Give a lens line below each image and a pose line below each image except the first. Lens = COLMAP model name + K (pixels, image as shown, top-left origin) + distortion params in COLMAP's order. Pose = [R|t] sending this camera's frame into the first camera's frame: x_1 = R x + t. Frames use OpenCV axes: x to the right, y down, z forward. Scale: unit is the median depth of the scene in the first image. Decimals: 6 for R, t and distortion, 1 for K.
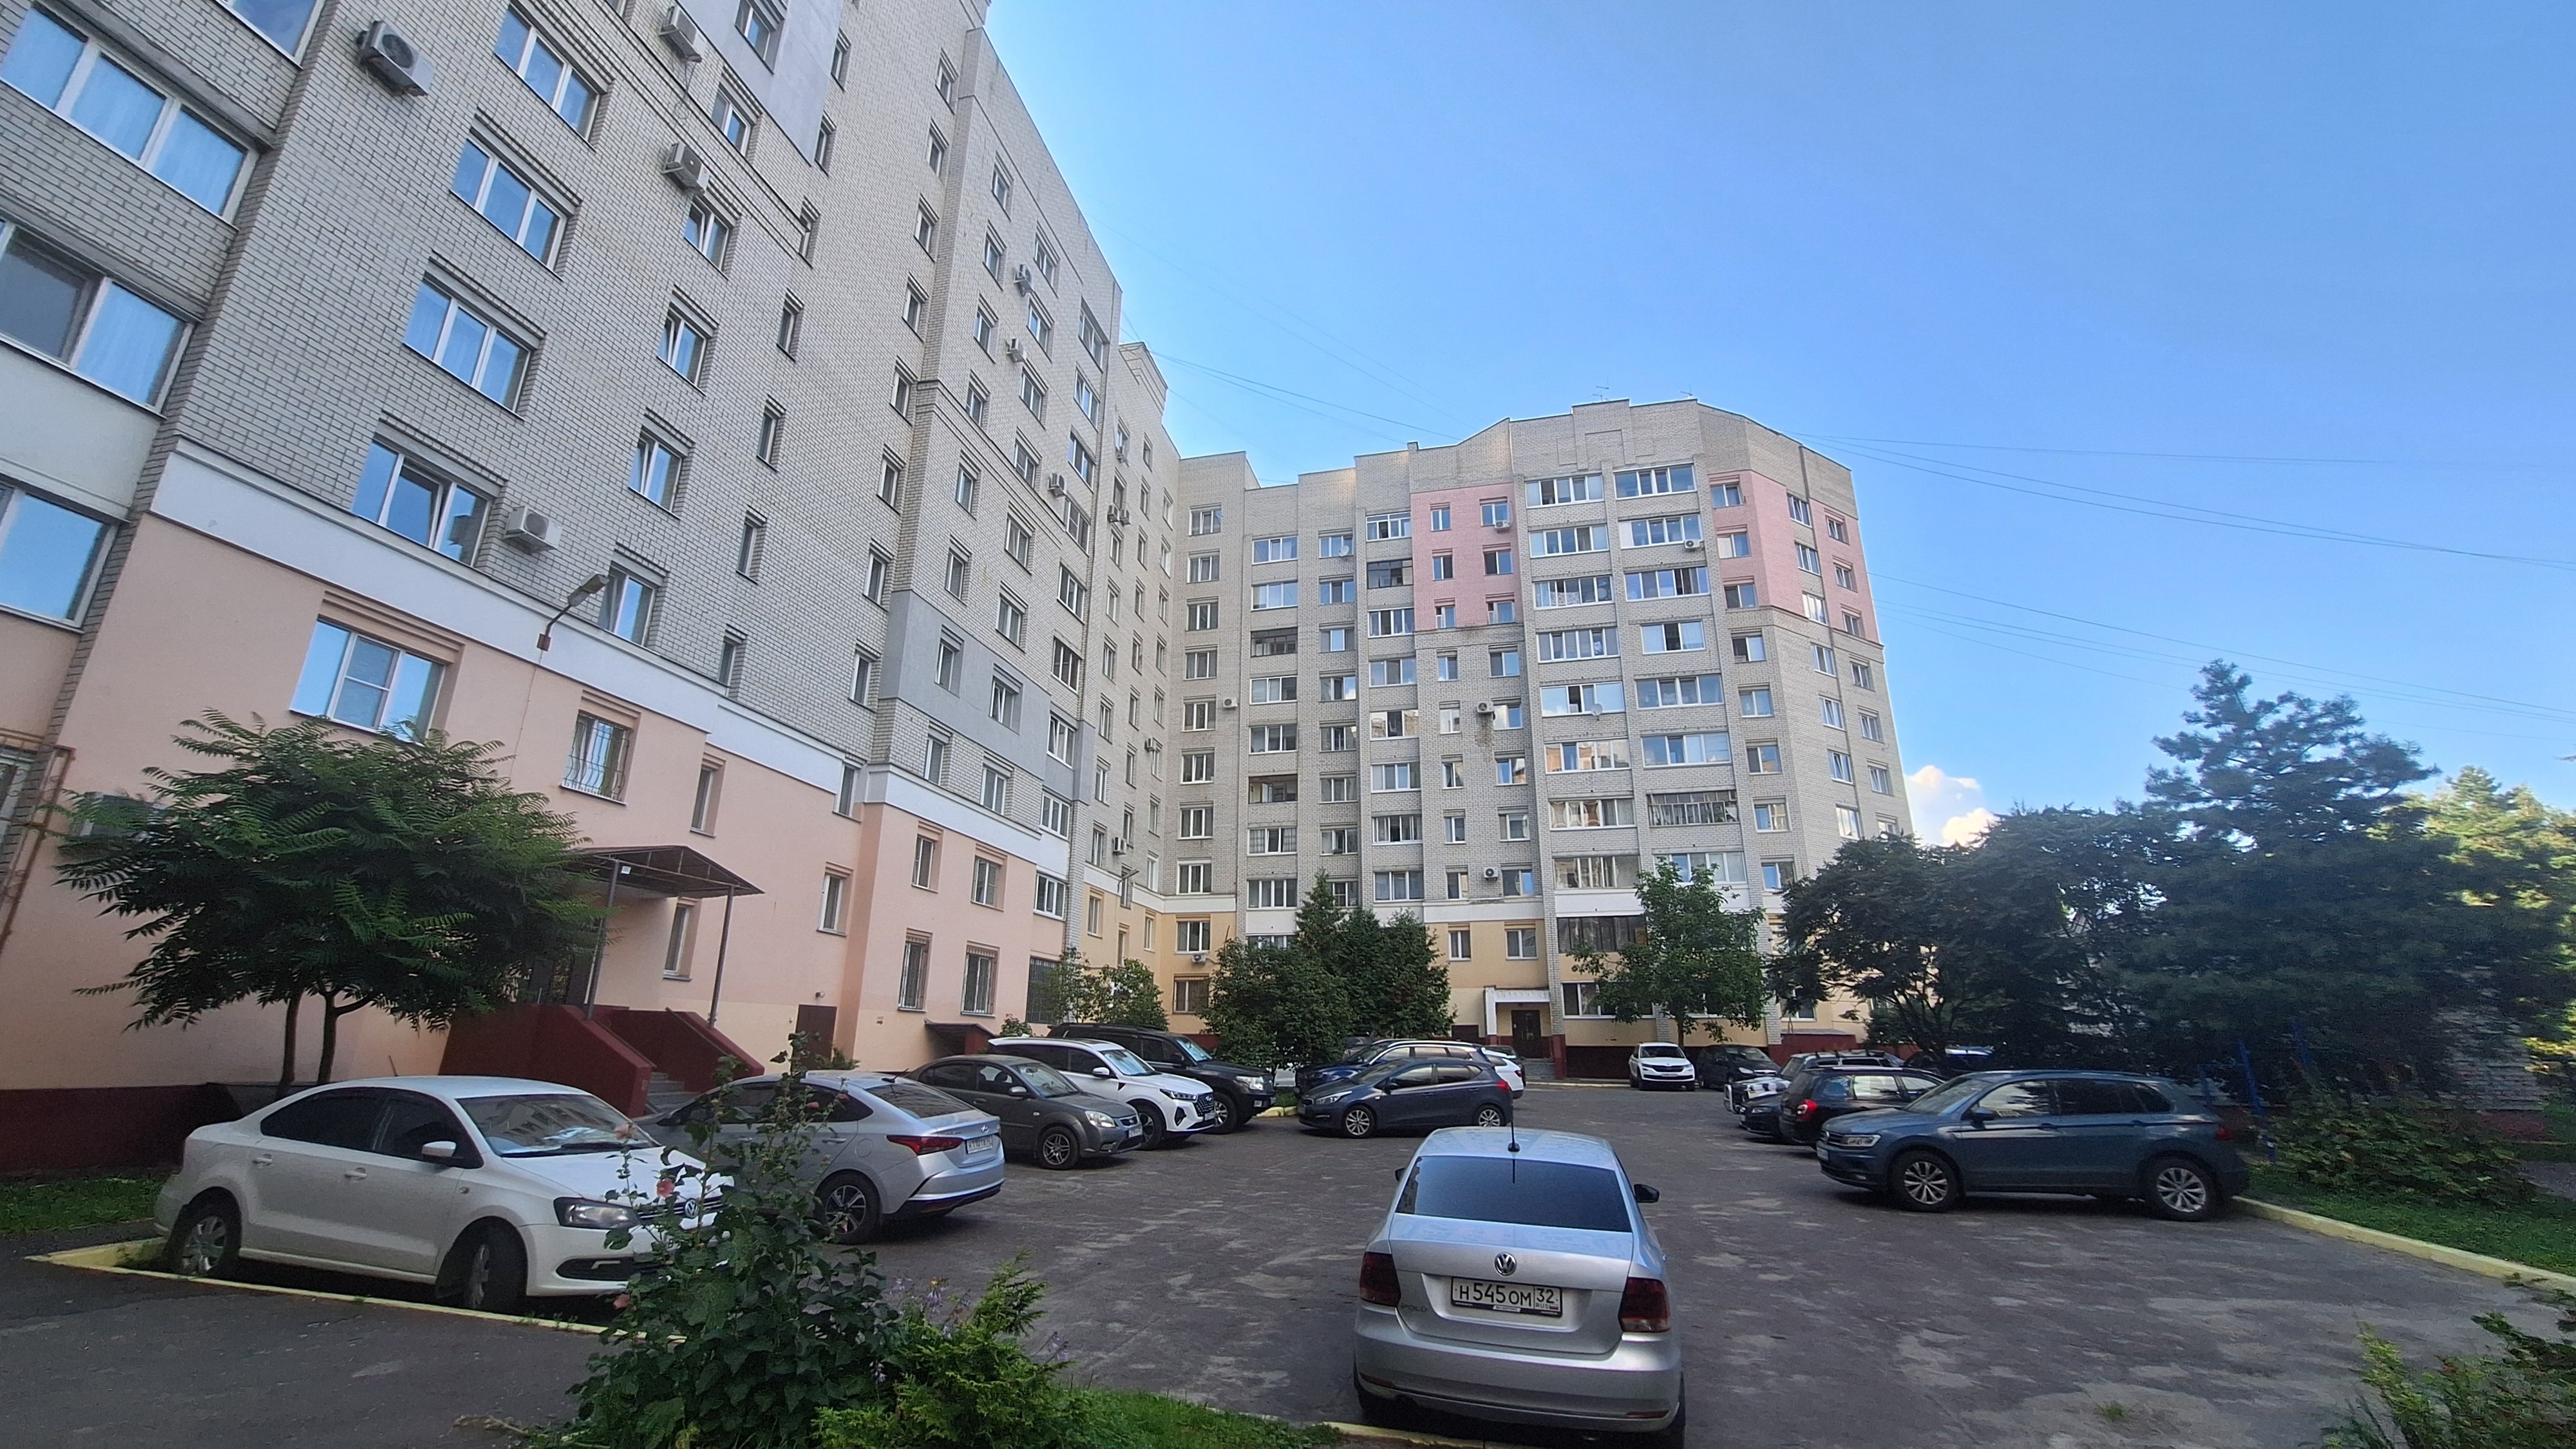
lens RADIAL K [[1025.3, 0, 1292.8], [0, 1025.3, 723.9], [0, 0, 1]] dist [-0.012348, 0.003636]
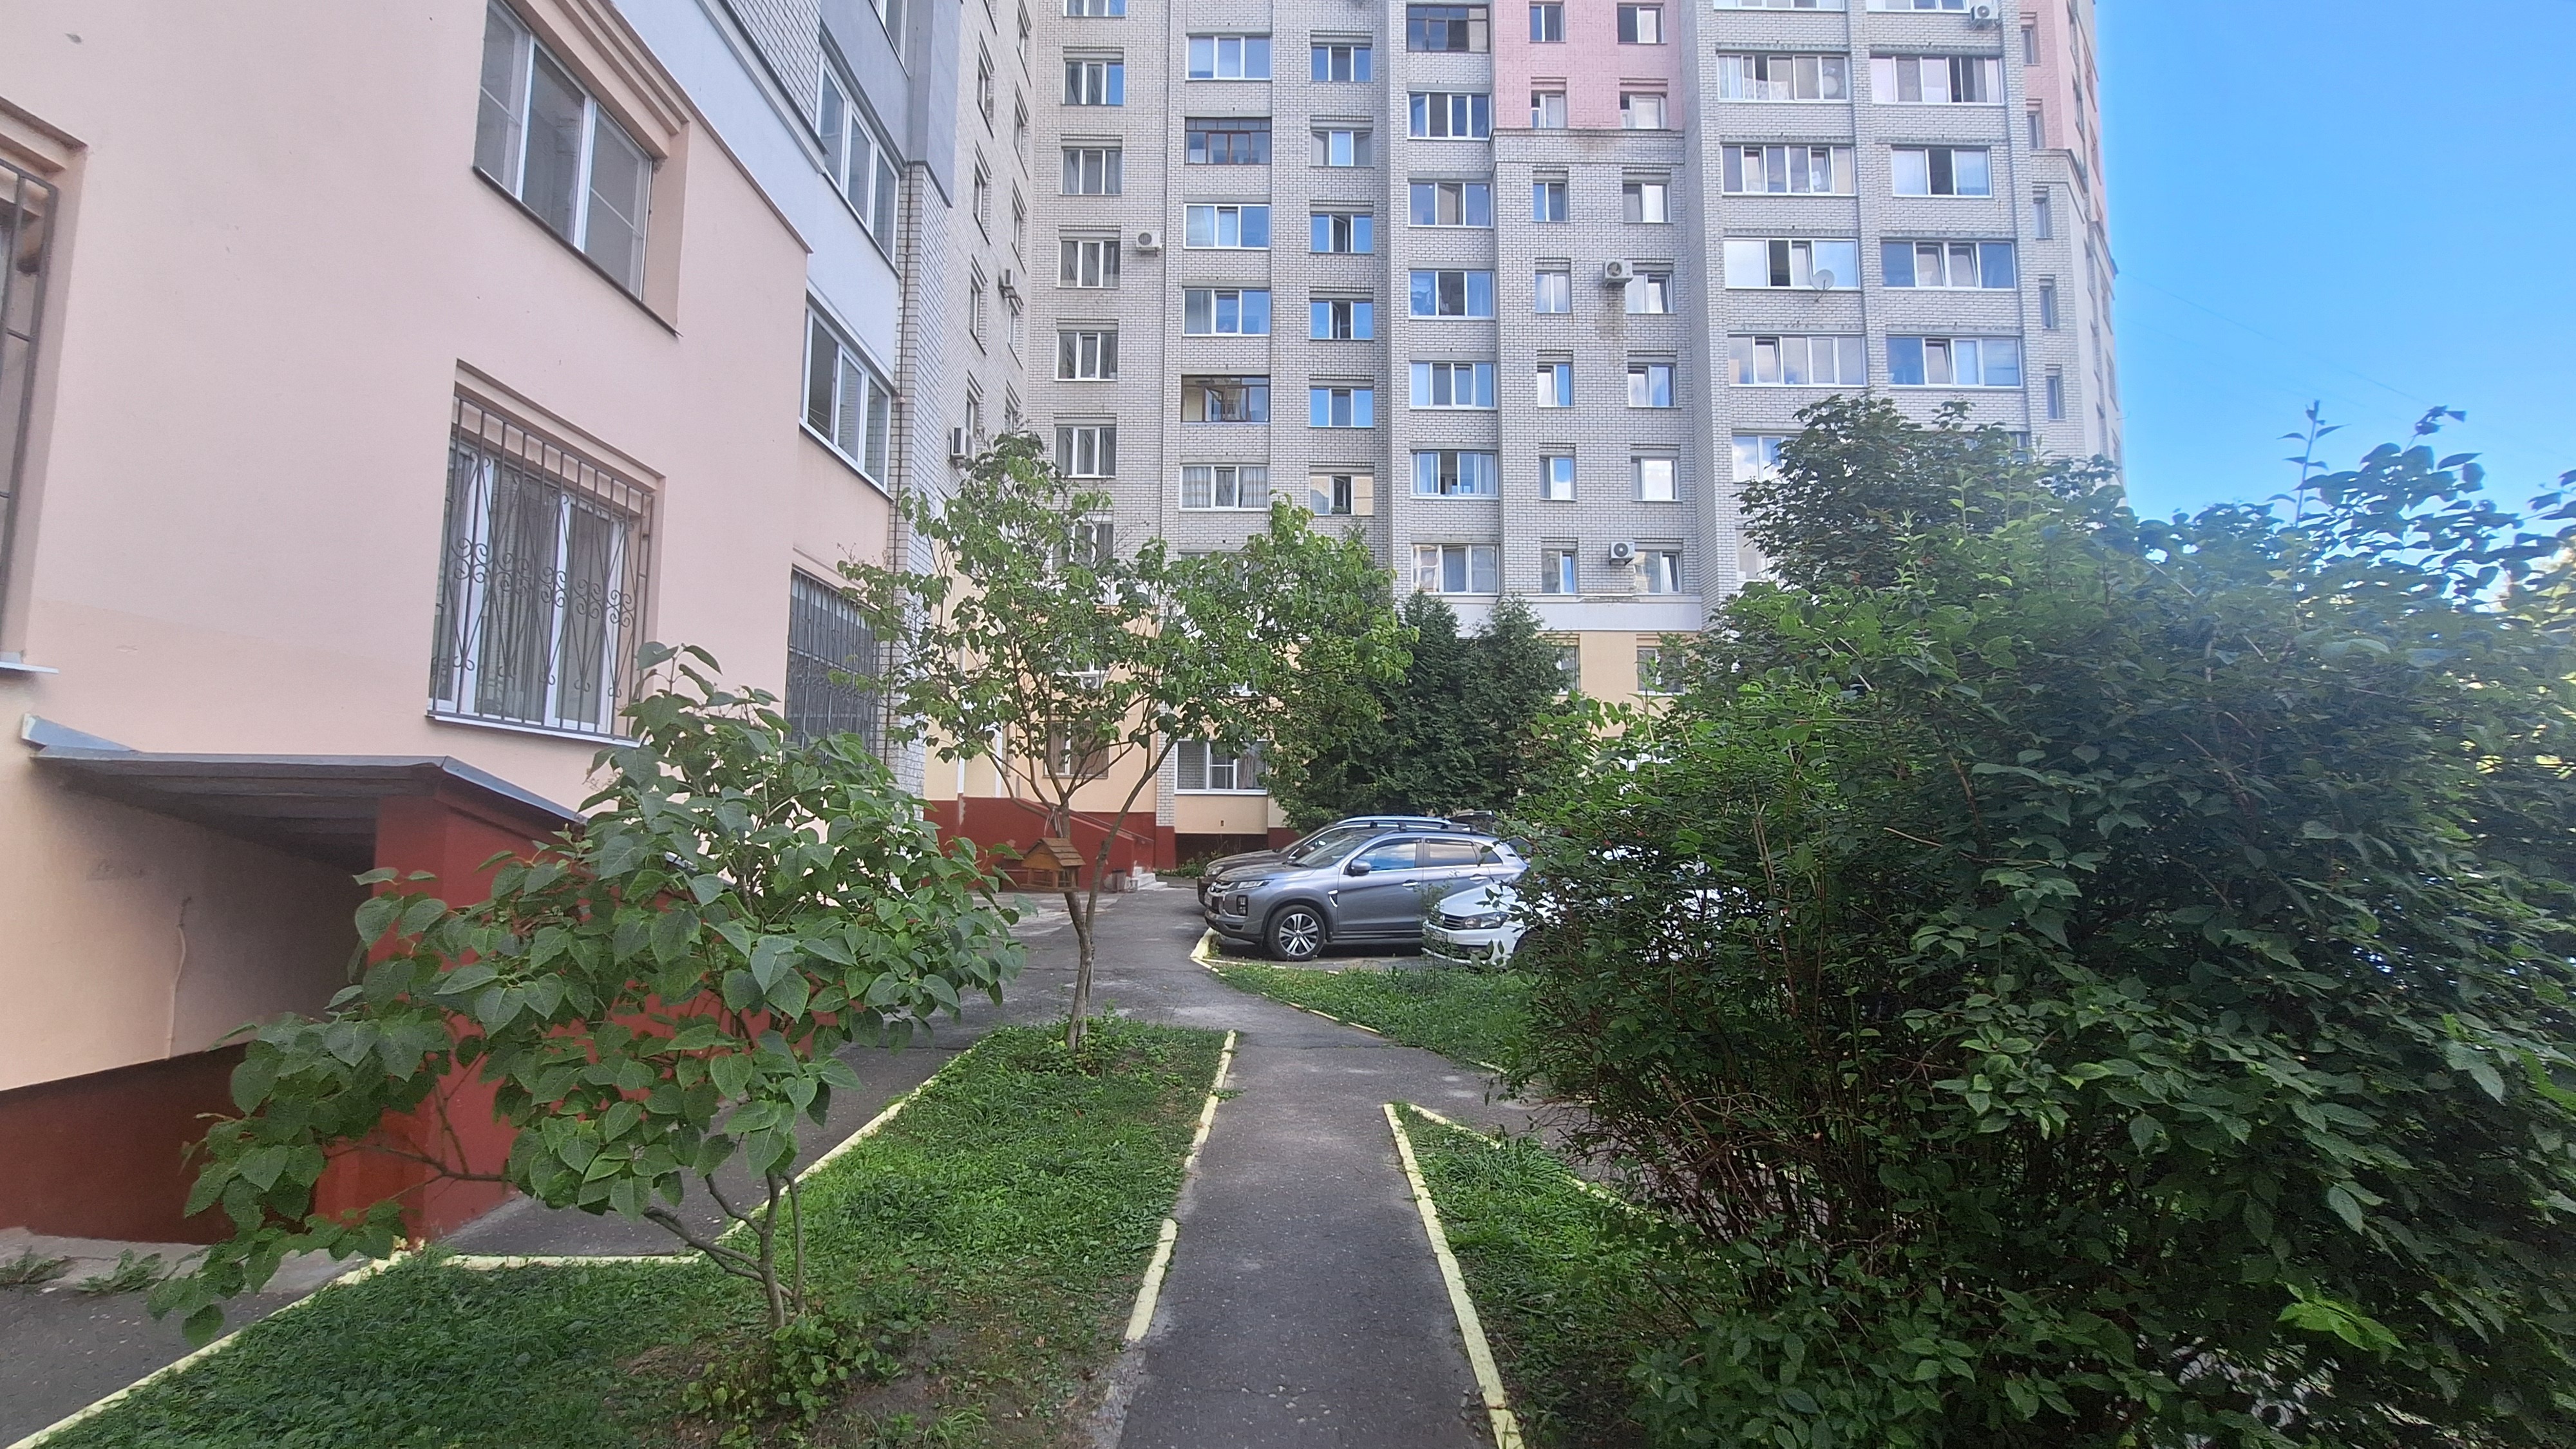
lens RADIAL K [[1025.3, 0, 1309.2], [0, 1025.3, 738.3], [0, 0, 1]] dist [-0.012348, 0.003636]
pose [[0.970575, 0.020966, 0.239886, -0.114465], [-0.075519, 0.972446, 0.220556, 0.125995], [-0.228652, -0.232182, 0.945415, 0.425063]]
